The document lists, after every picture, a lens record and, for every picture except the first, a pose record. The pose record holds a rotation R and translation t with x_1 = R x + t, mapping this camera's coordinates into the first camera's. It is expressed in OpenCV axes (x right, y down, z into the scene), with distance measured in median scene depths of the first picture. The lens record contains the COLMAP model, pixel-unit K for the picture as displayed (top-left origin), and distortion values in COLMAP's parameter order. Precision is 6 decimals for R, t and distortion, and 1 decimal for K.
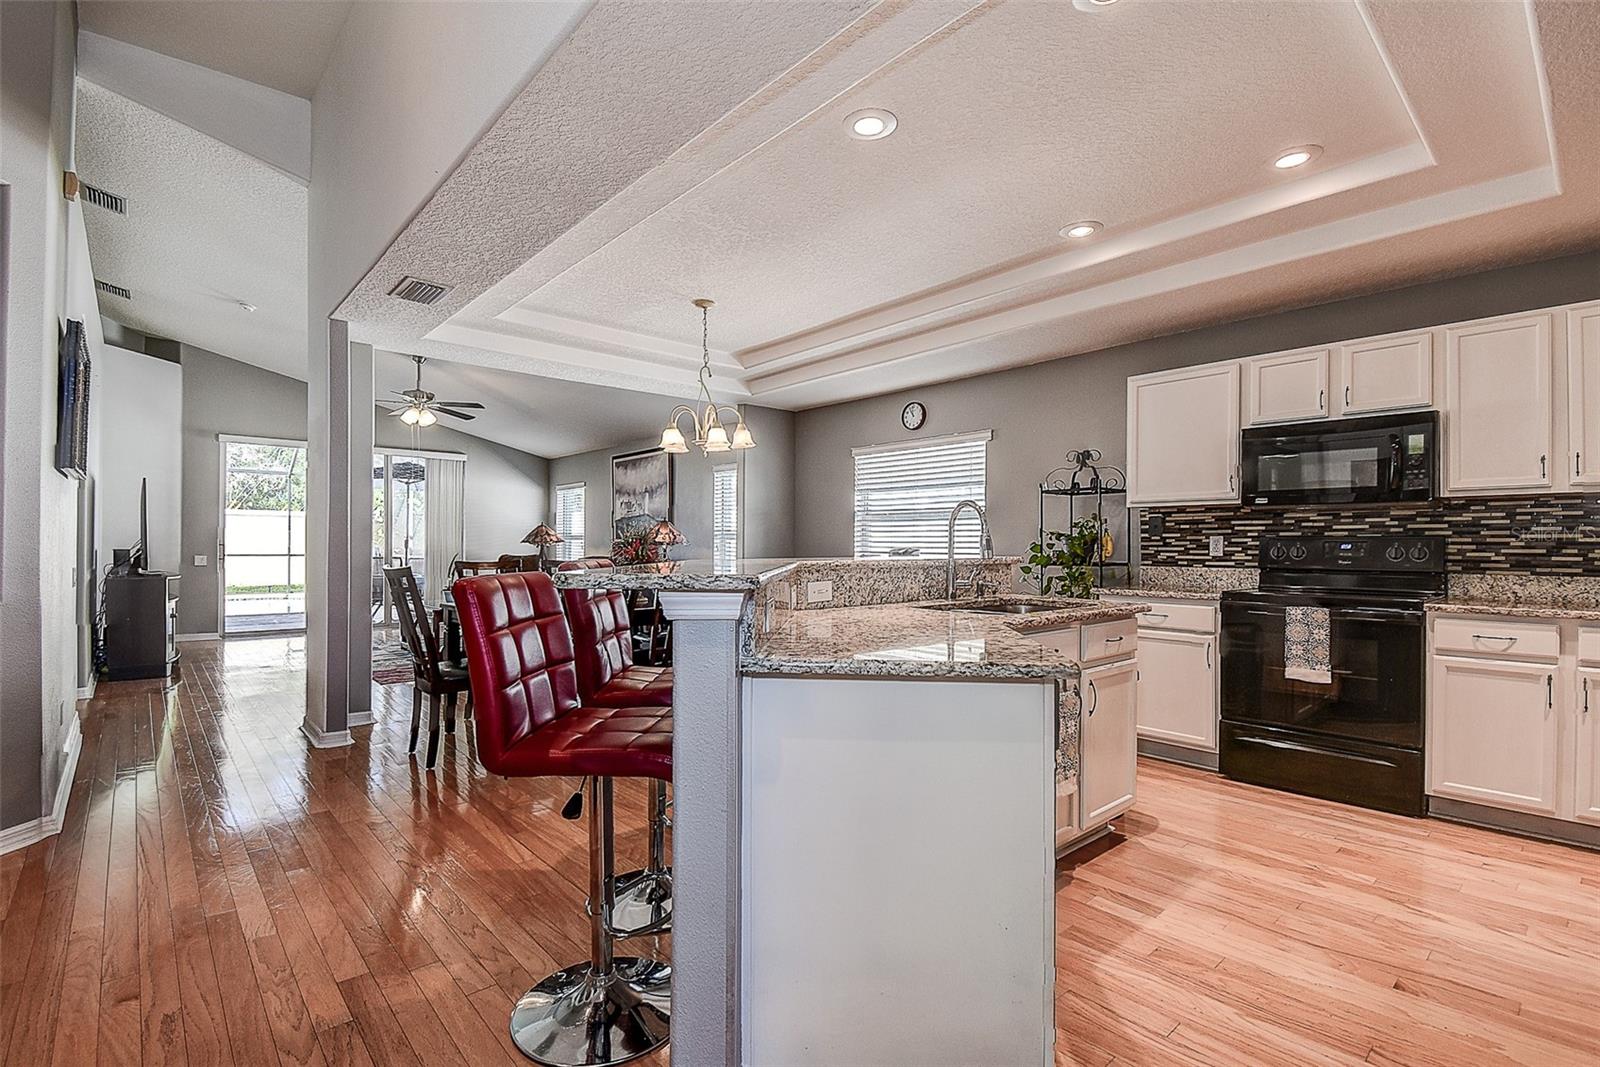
lens RADIAL K [[743.7, 0, 784.7], [0, 743.7, 542.3], [0, 0, 1]] dist [0.022405, -0.017886]
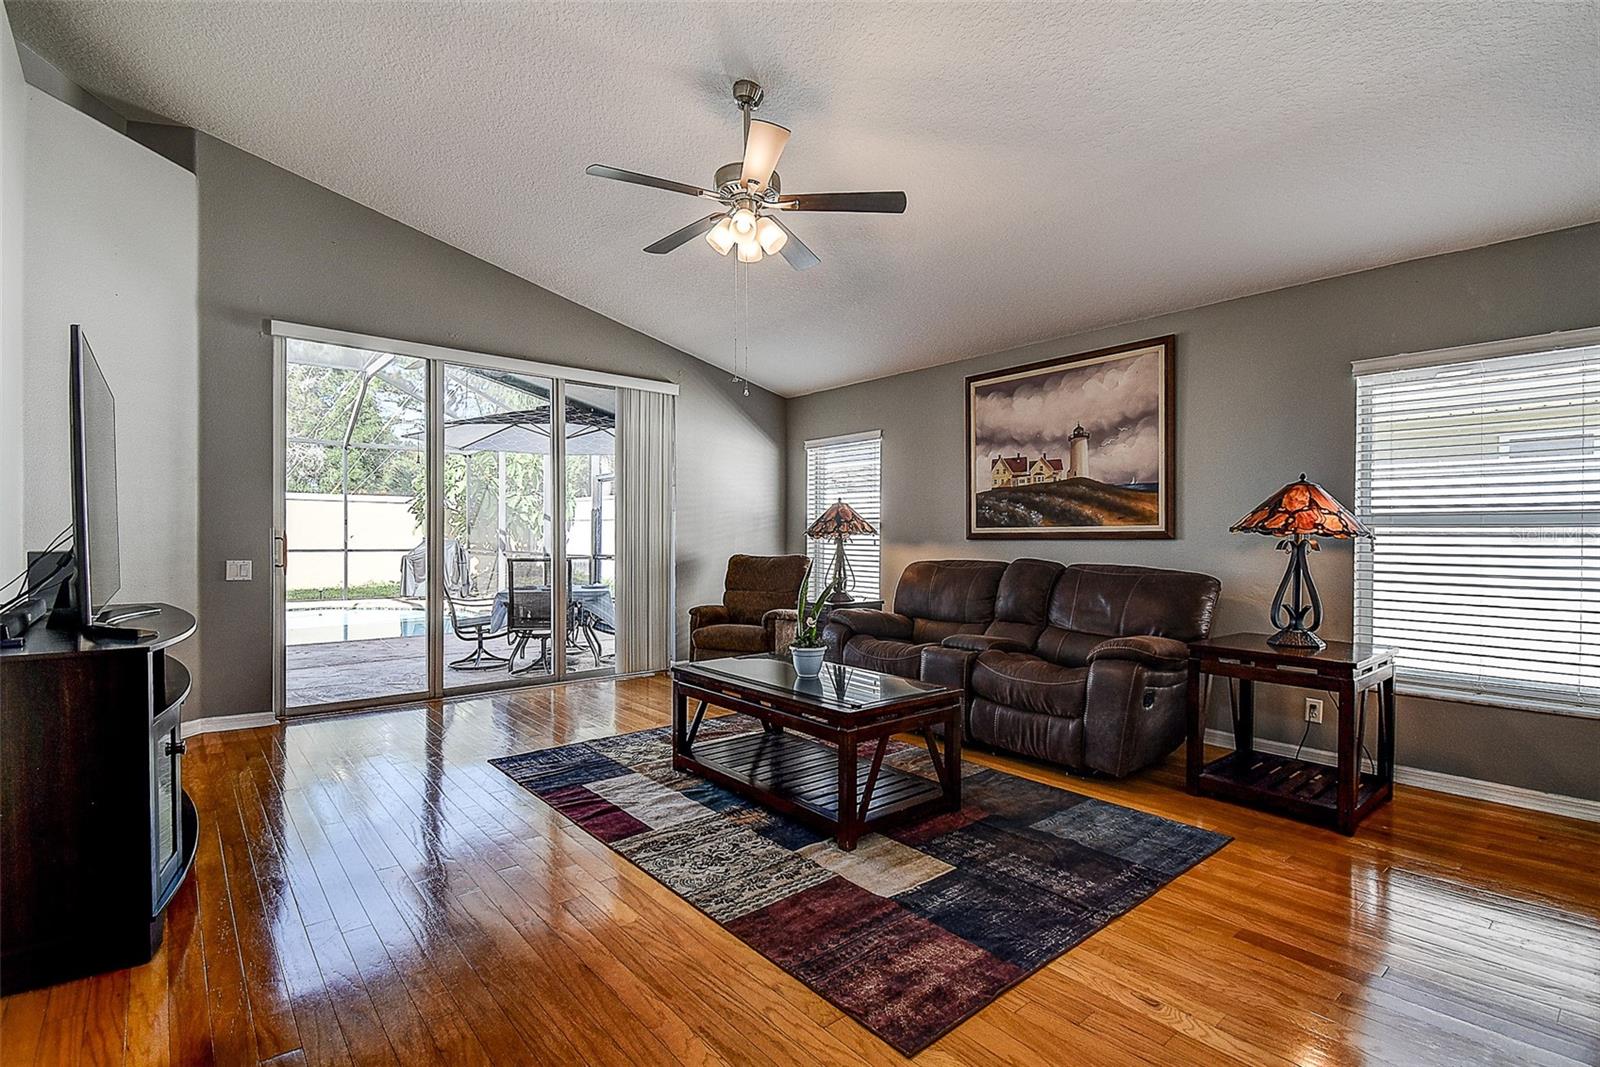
lens RADIAL K [[743.7, 0, 779.8], [0, 743.7, 541.3], [0, 0, 1]] dist [0.022405, -0.017886]
pose [[0.999495, -0.000838, -0.031759, -0.817862], [0.001137, 0.999955, 0.009394, 0.000206], [0.031750, -0.009425, 0.999451, 1.039474]]
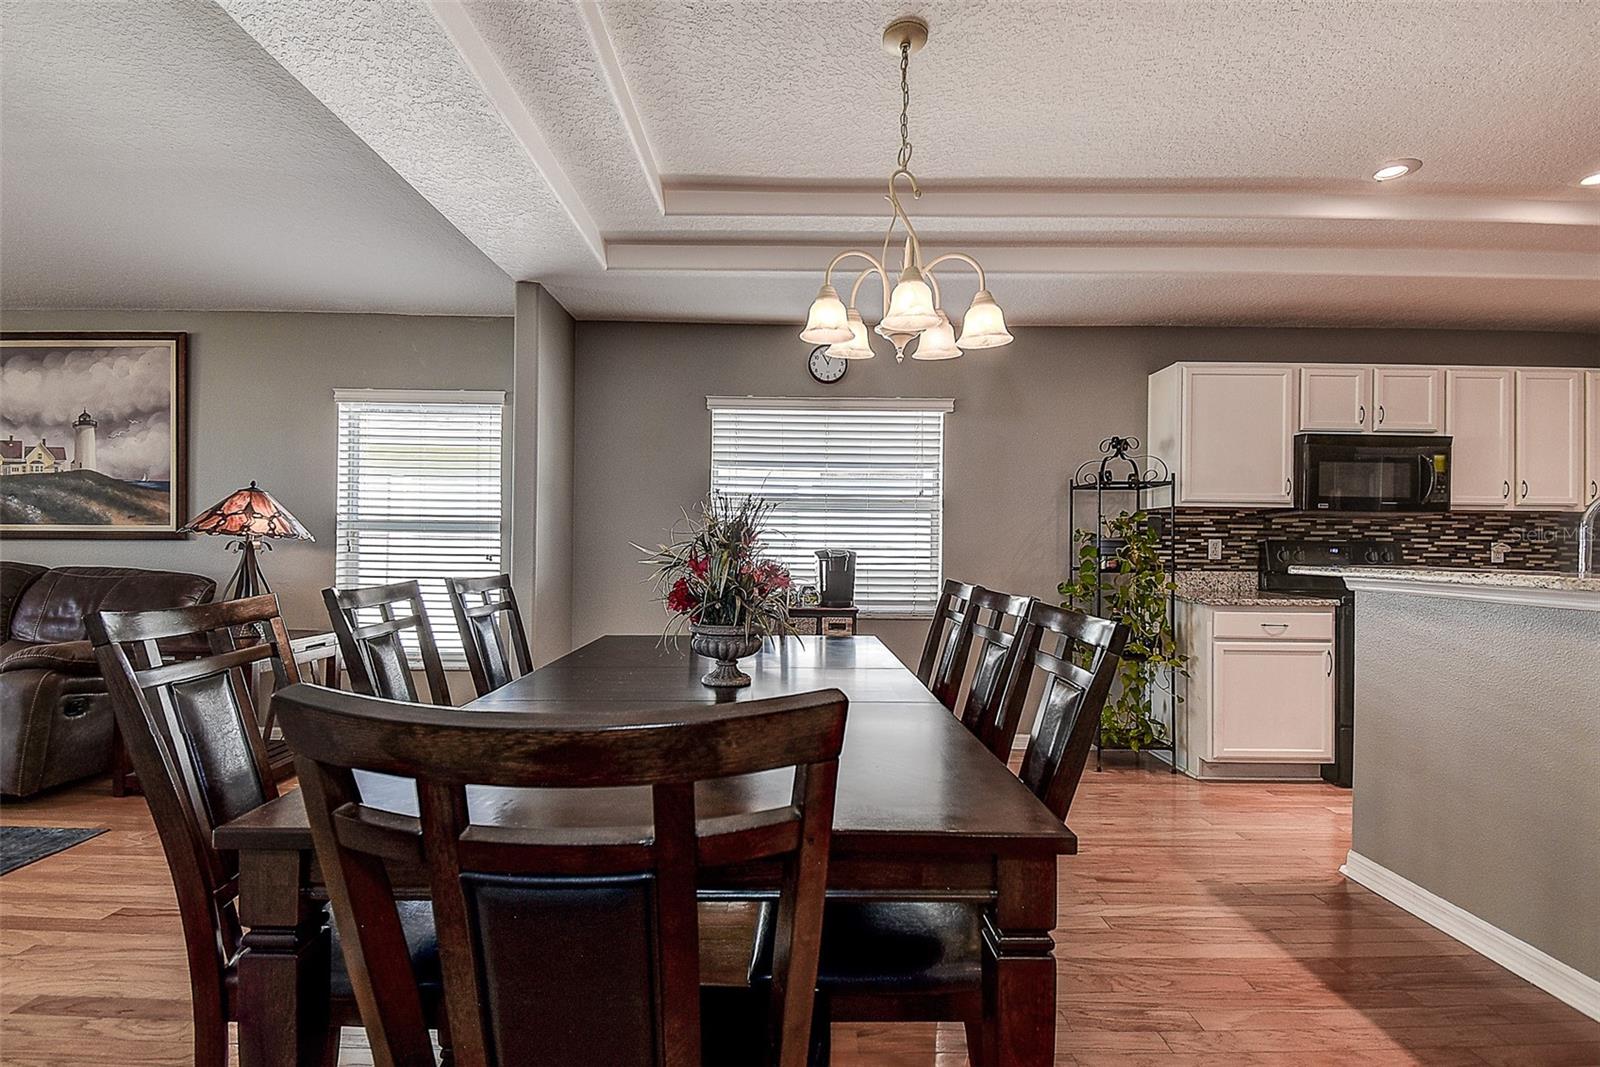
lens RADIAL K [[743.7, 0, 799.8], [0, 743.7, 542.7], [0, 0, 1]] dist [0.022405, -0.017886]
pose [[0.649372, 0.005283, 0.760453, -0.544365], [-0.011277, 0.999933, 0.002683, -0.000283], [-0.760387, -0.010318, 0.649388, 0.792102]]
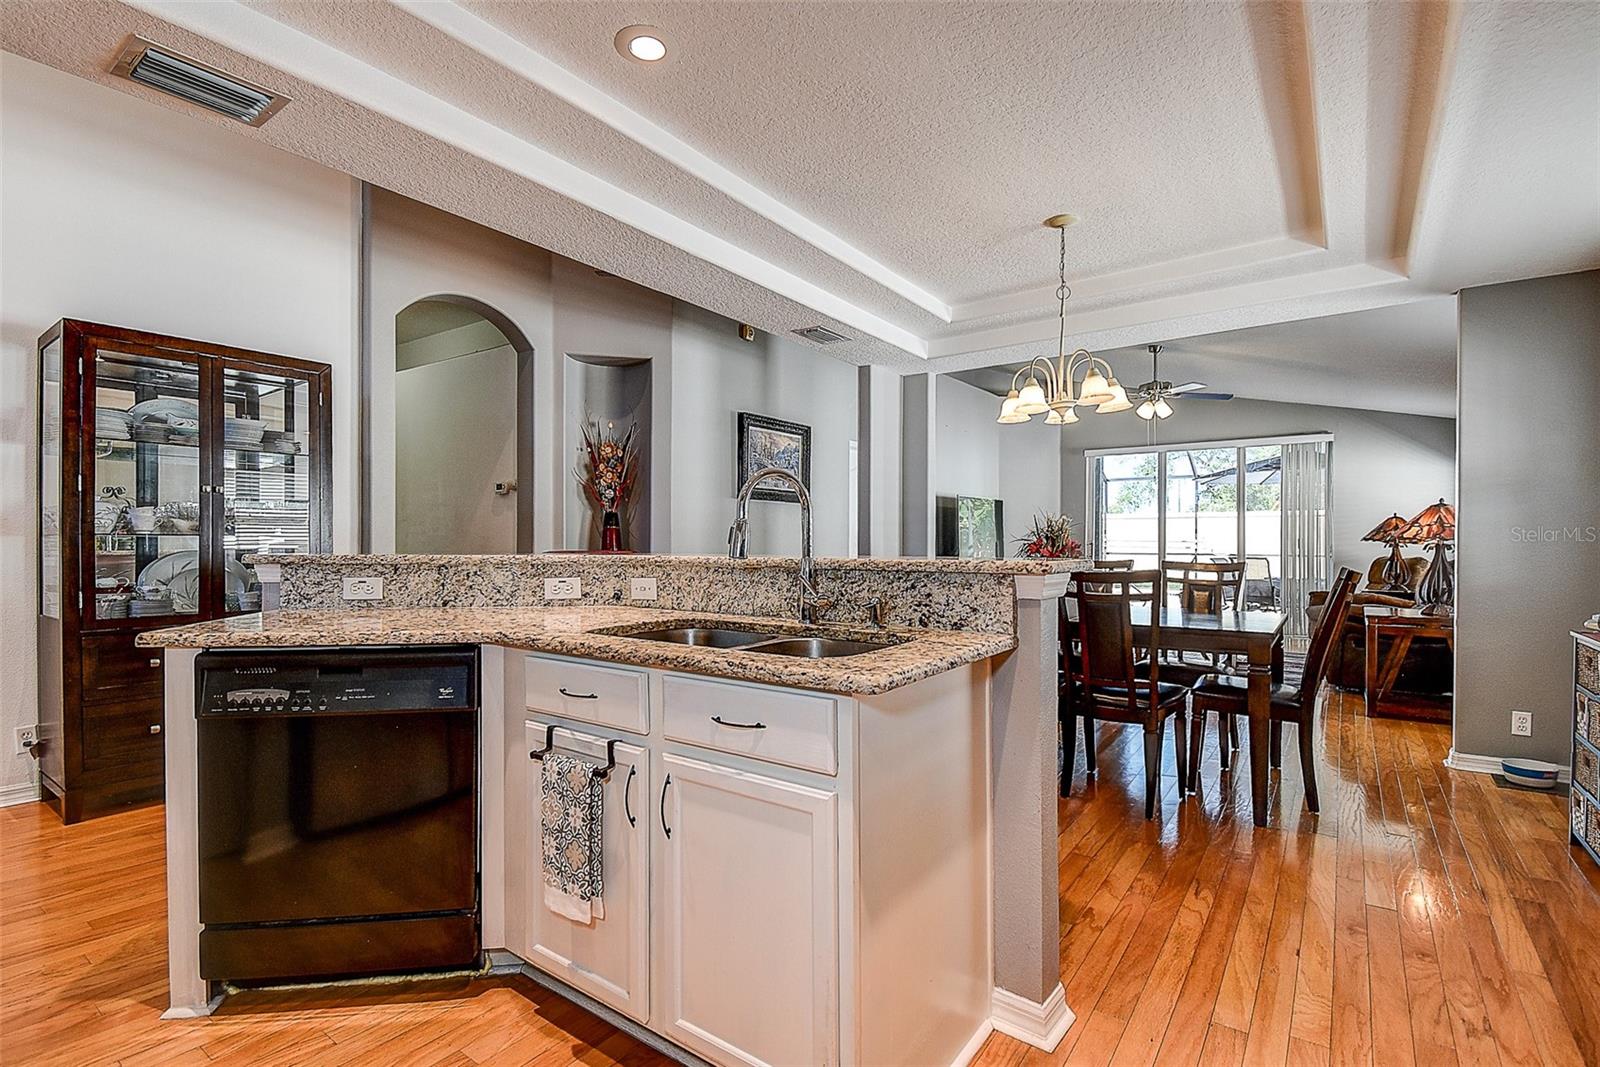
lens RADIAL K [[743.7, 0, 798.8], [0, 743.7, 540.1], [0, 0, 1]] dist [0.022405, -0.017886]
pose [[0.225052, -0.007739, -0.974316, 0.602553], [0.003060, 0.999969, -0.007236, 0.008607], [0.974342, -0.001353, 0.225069, 0.609671]]
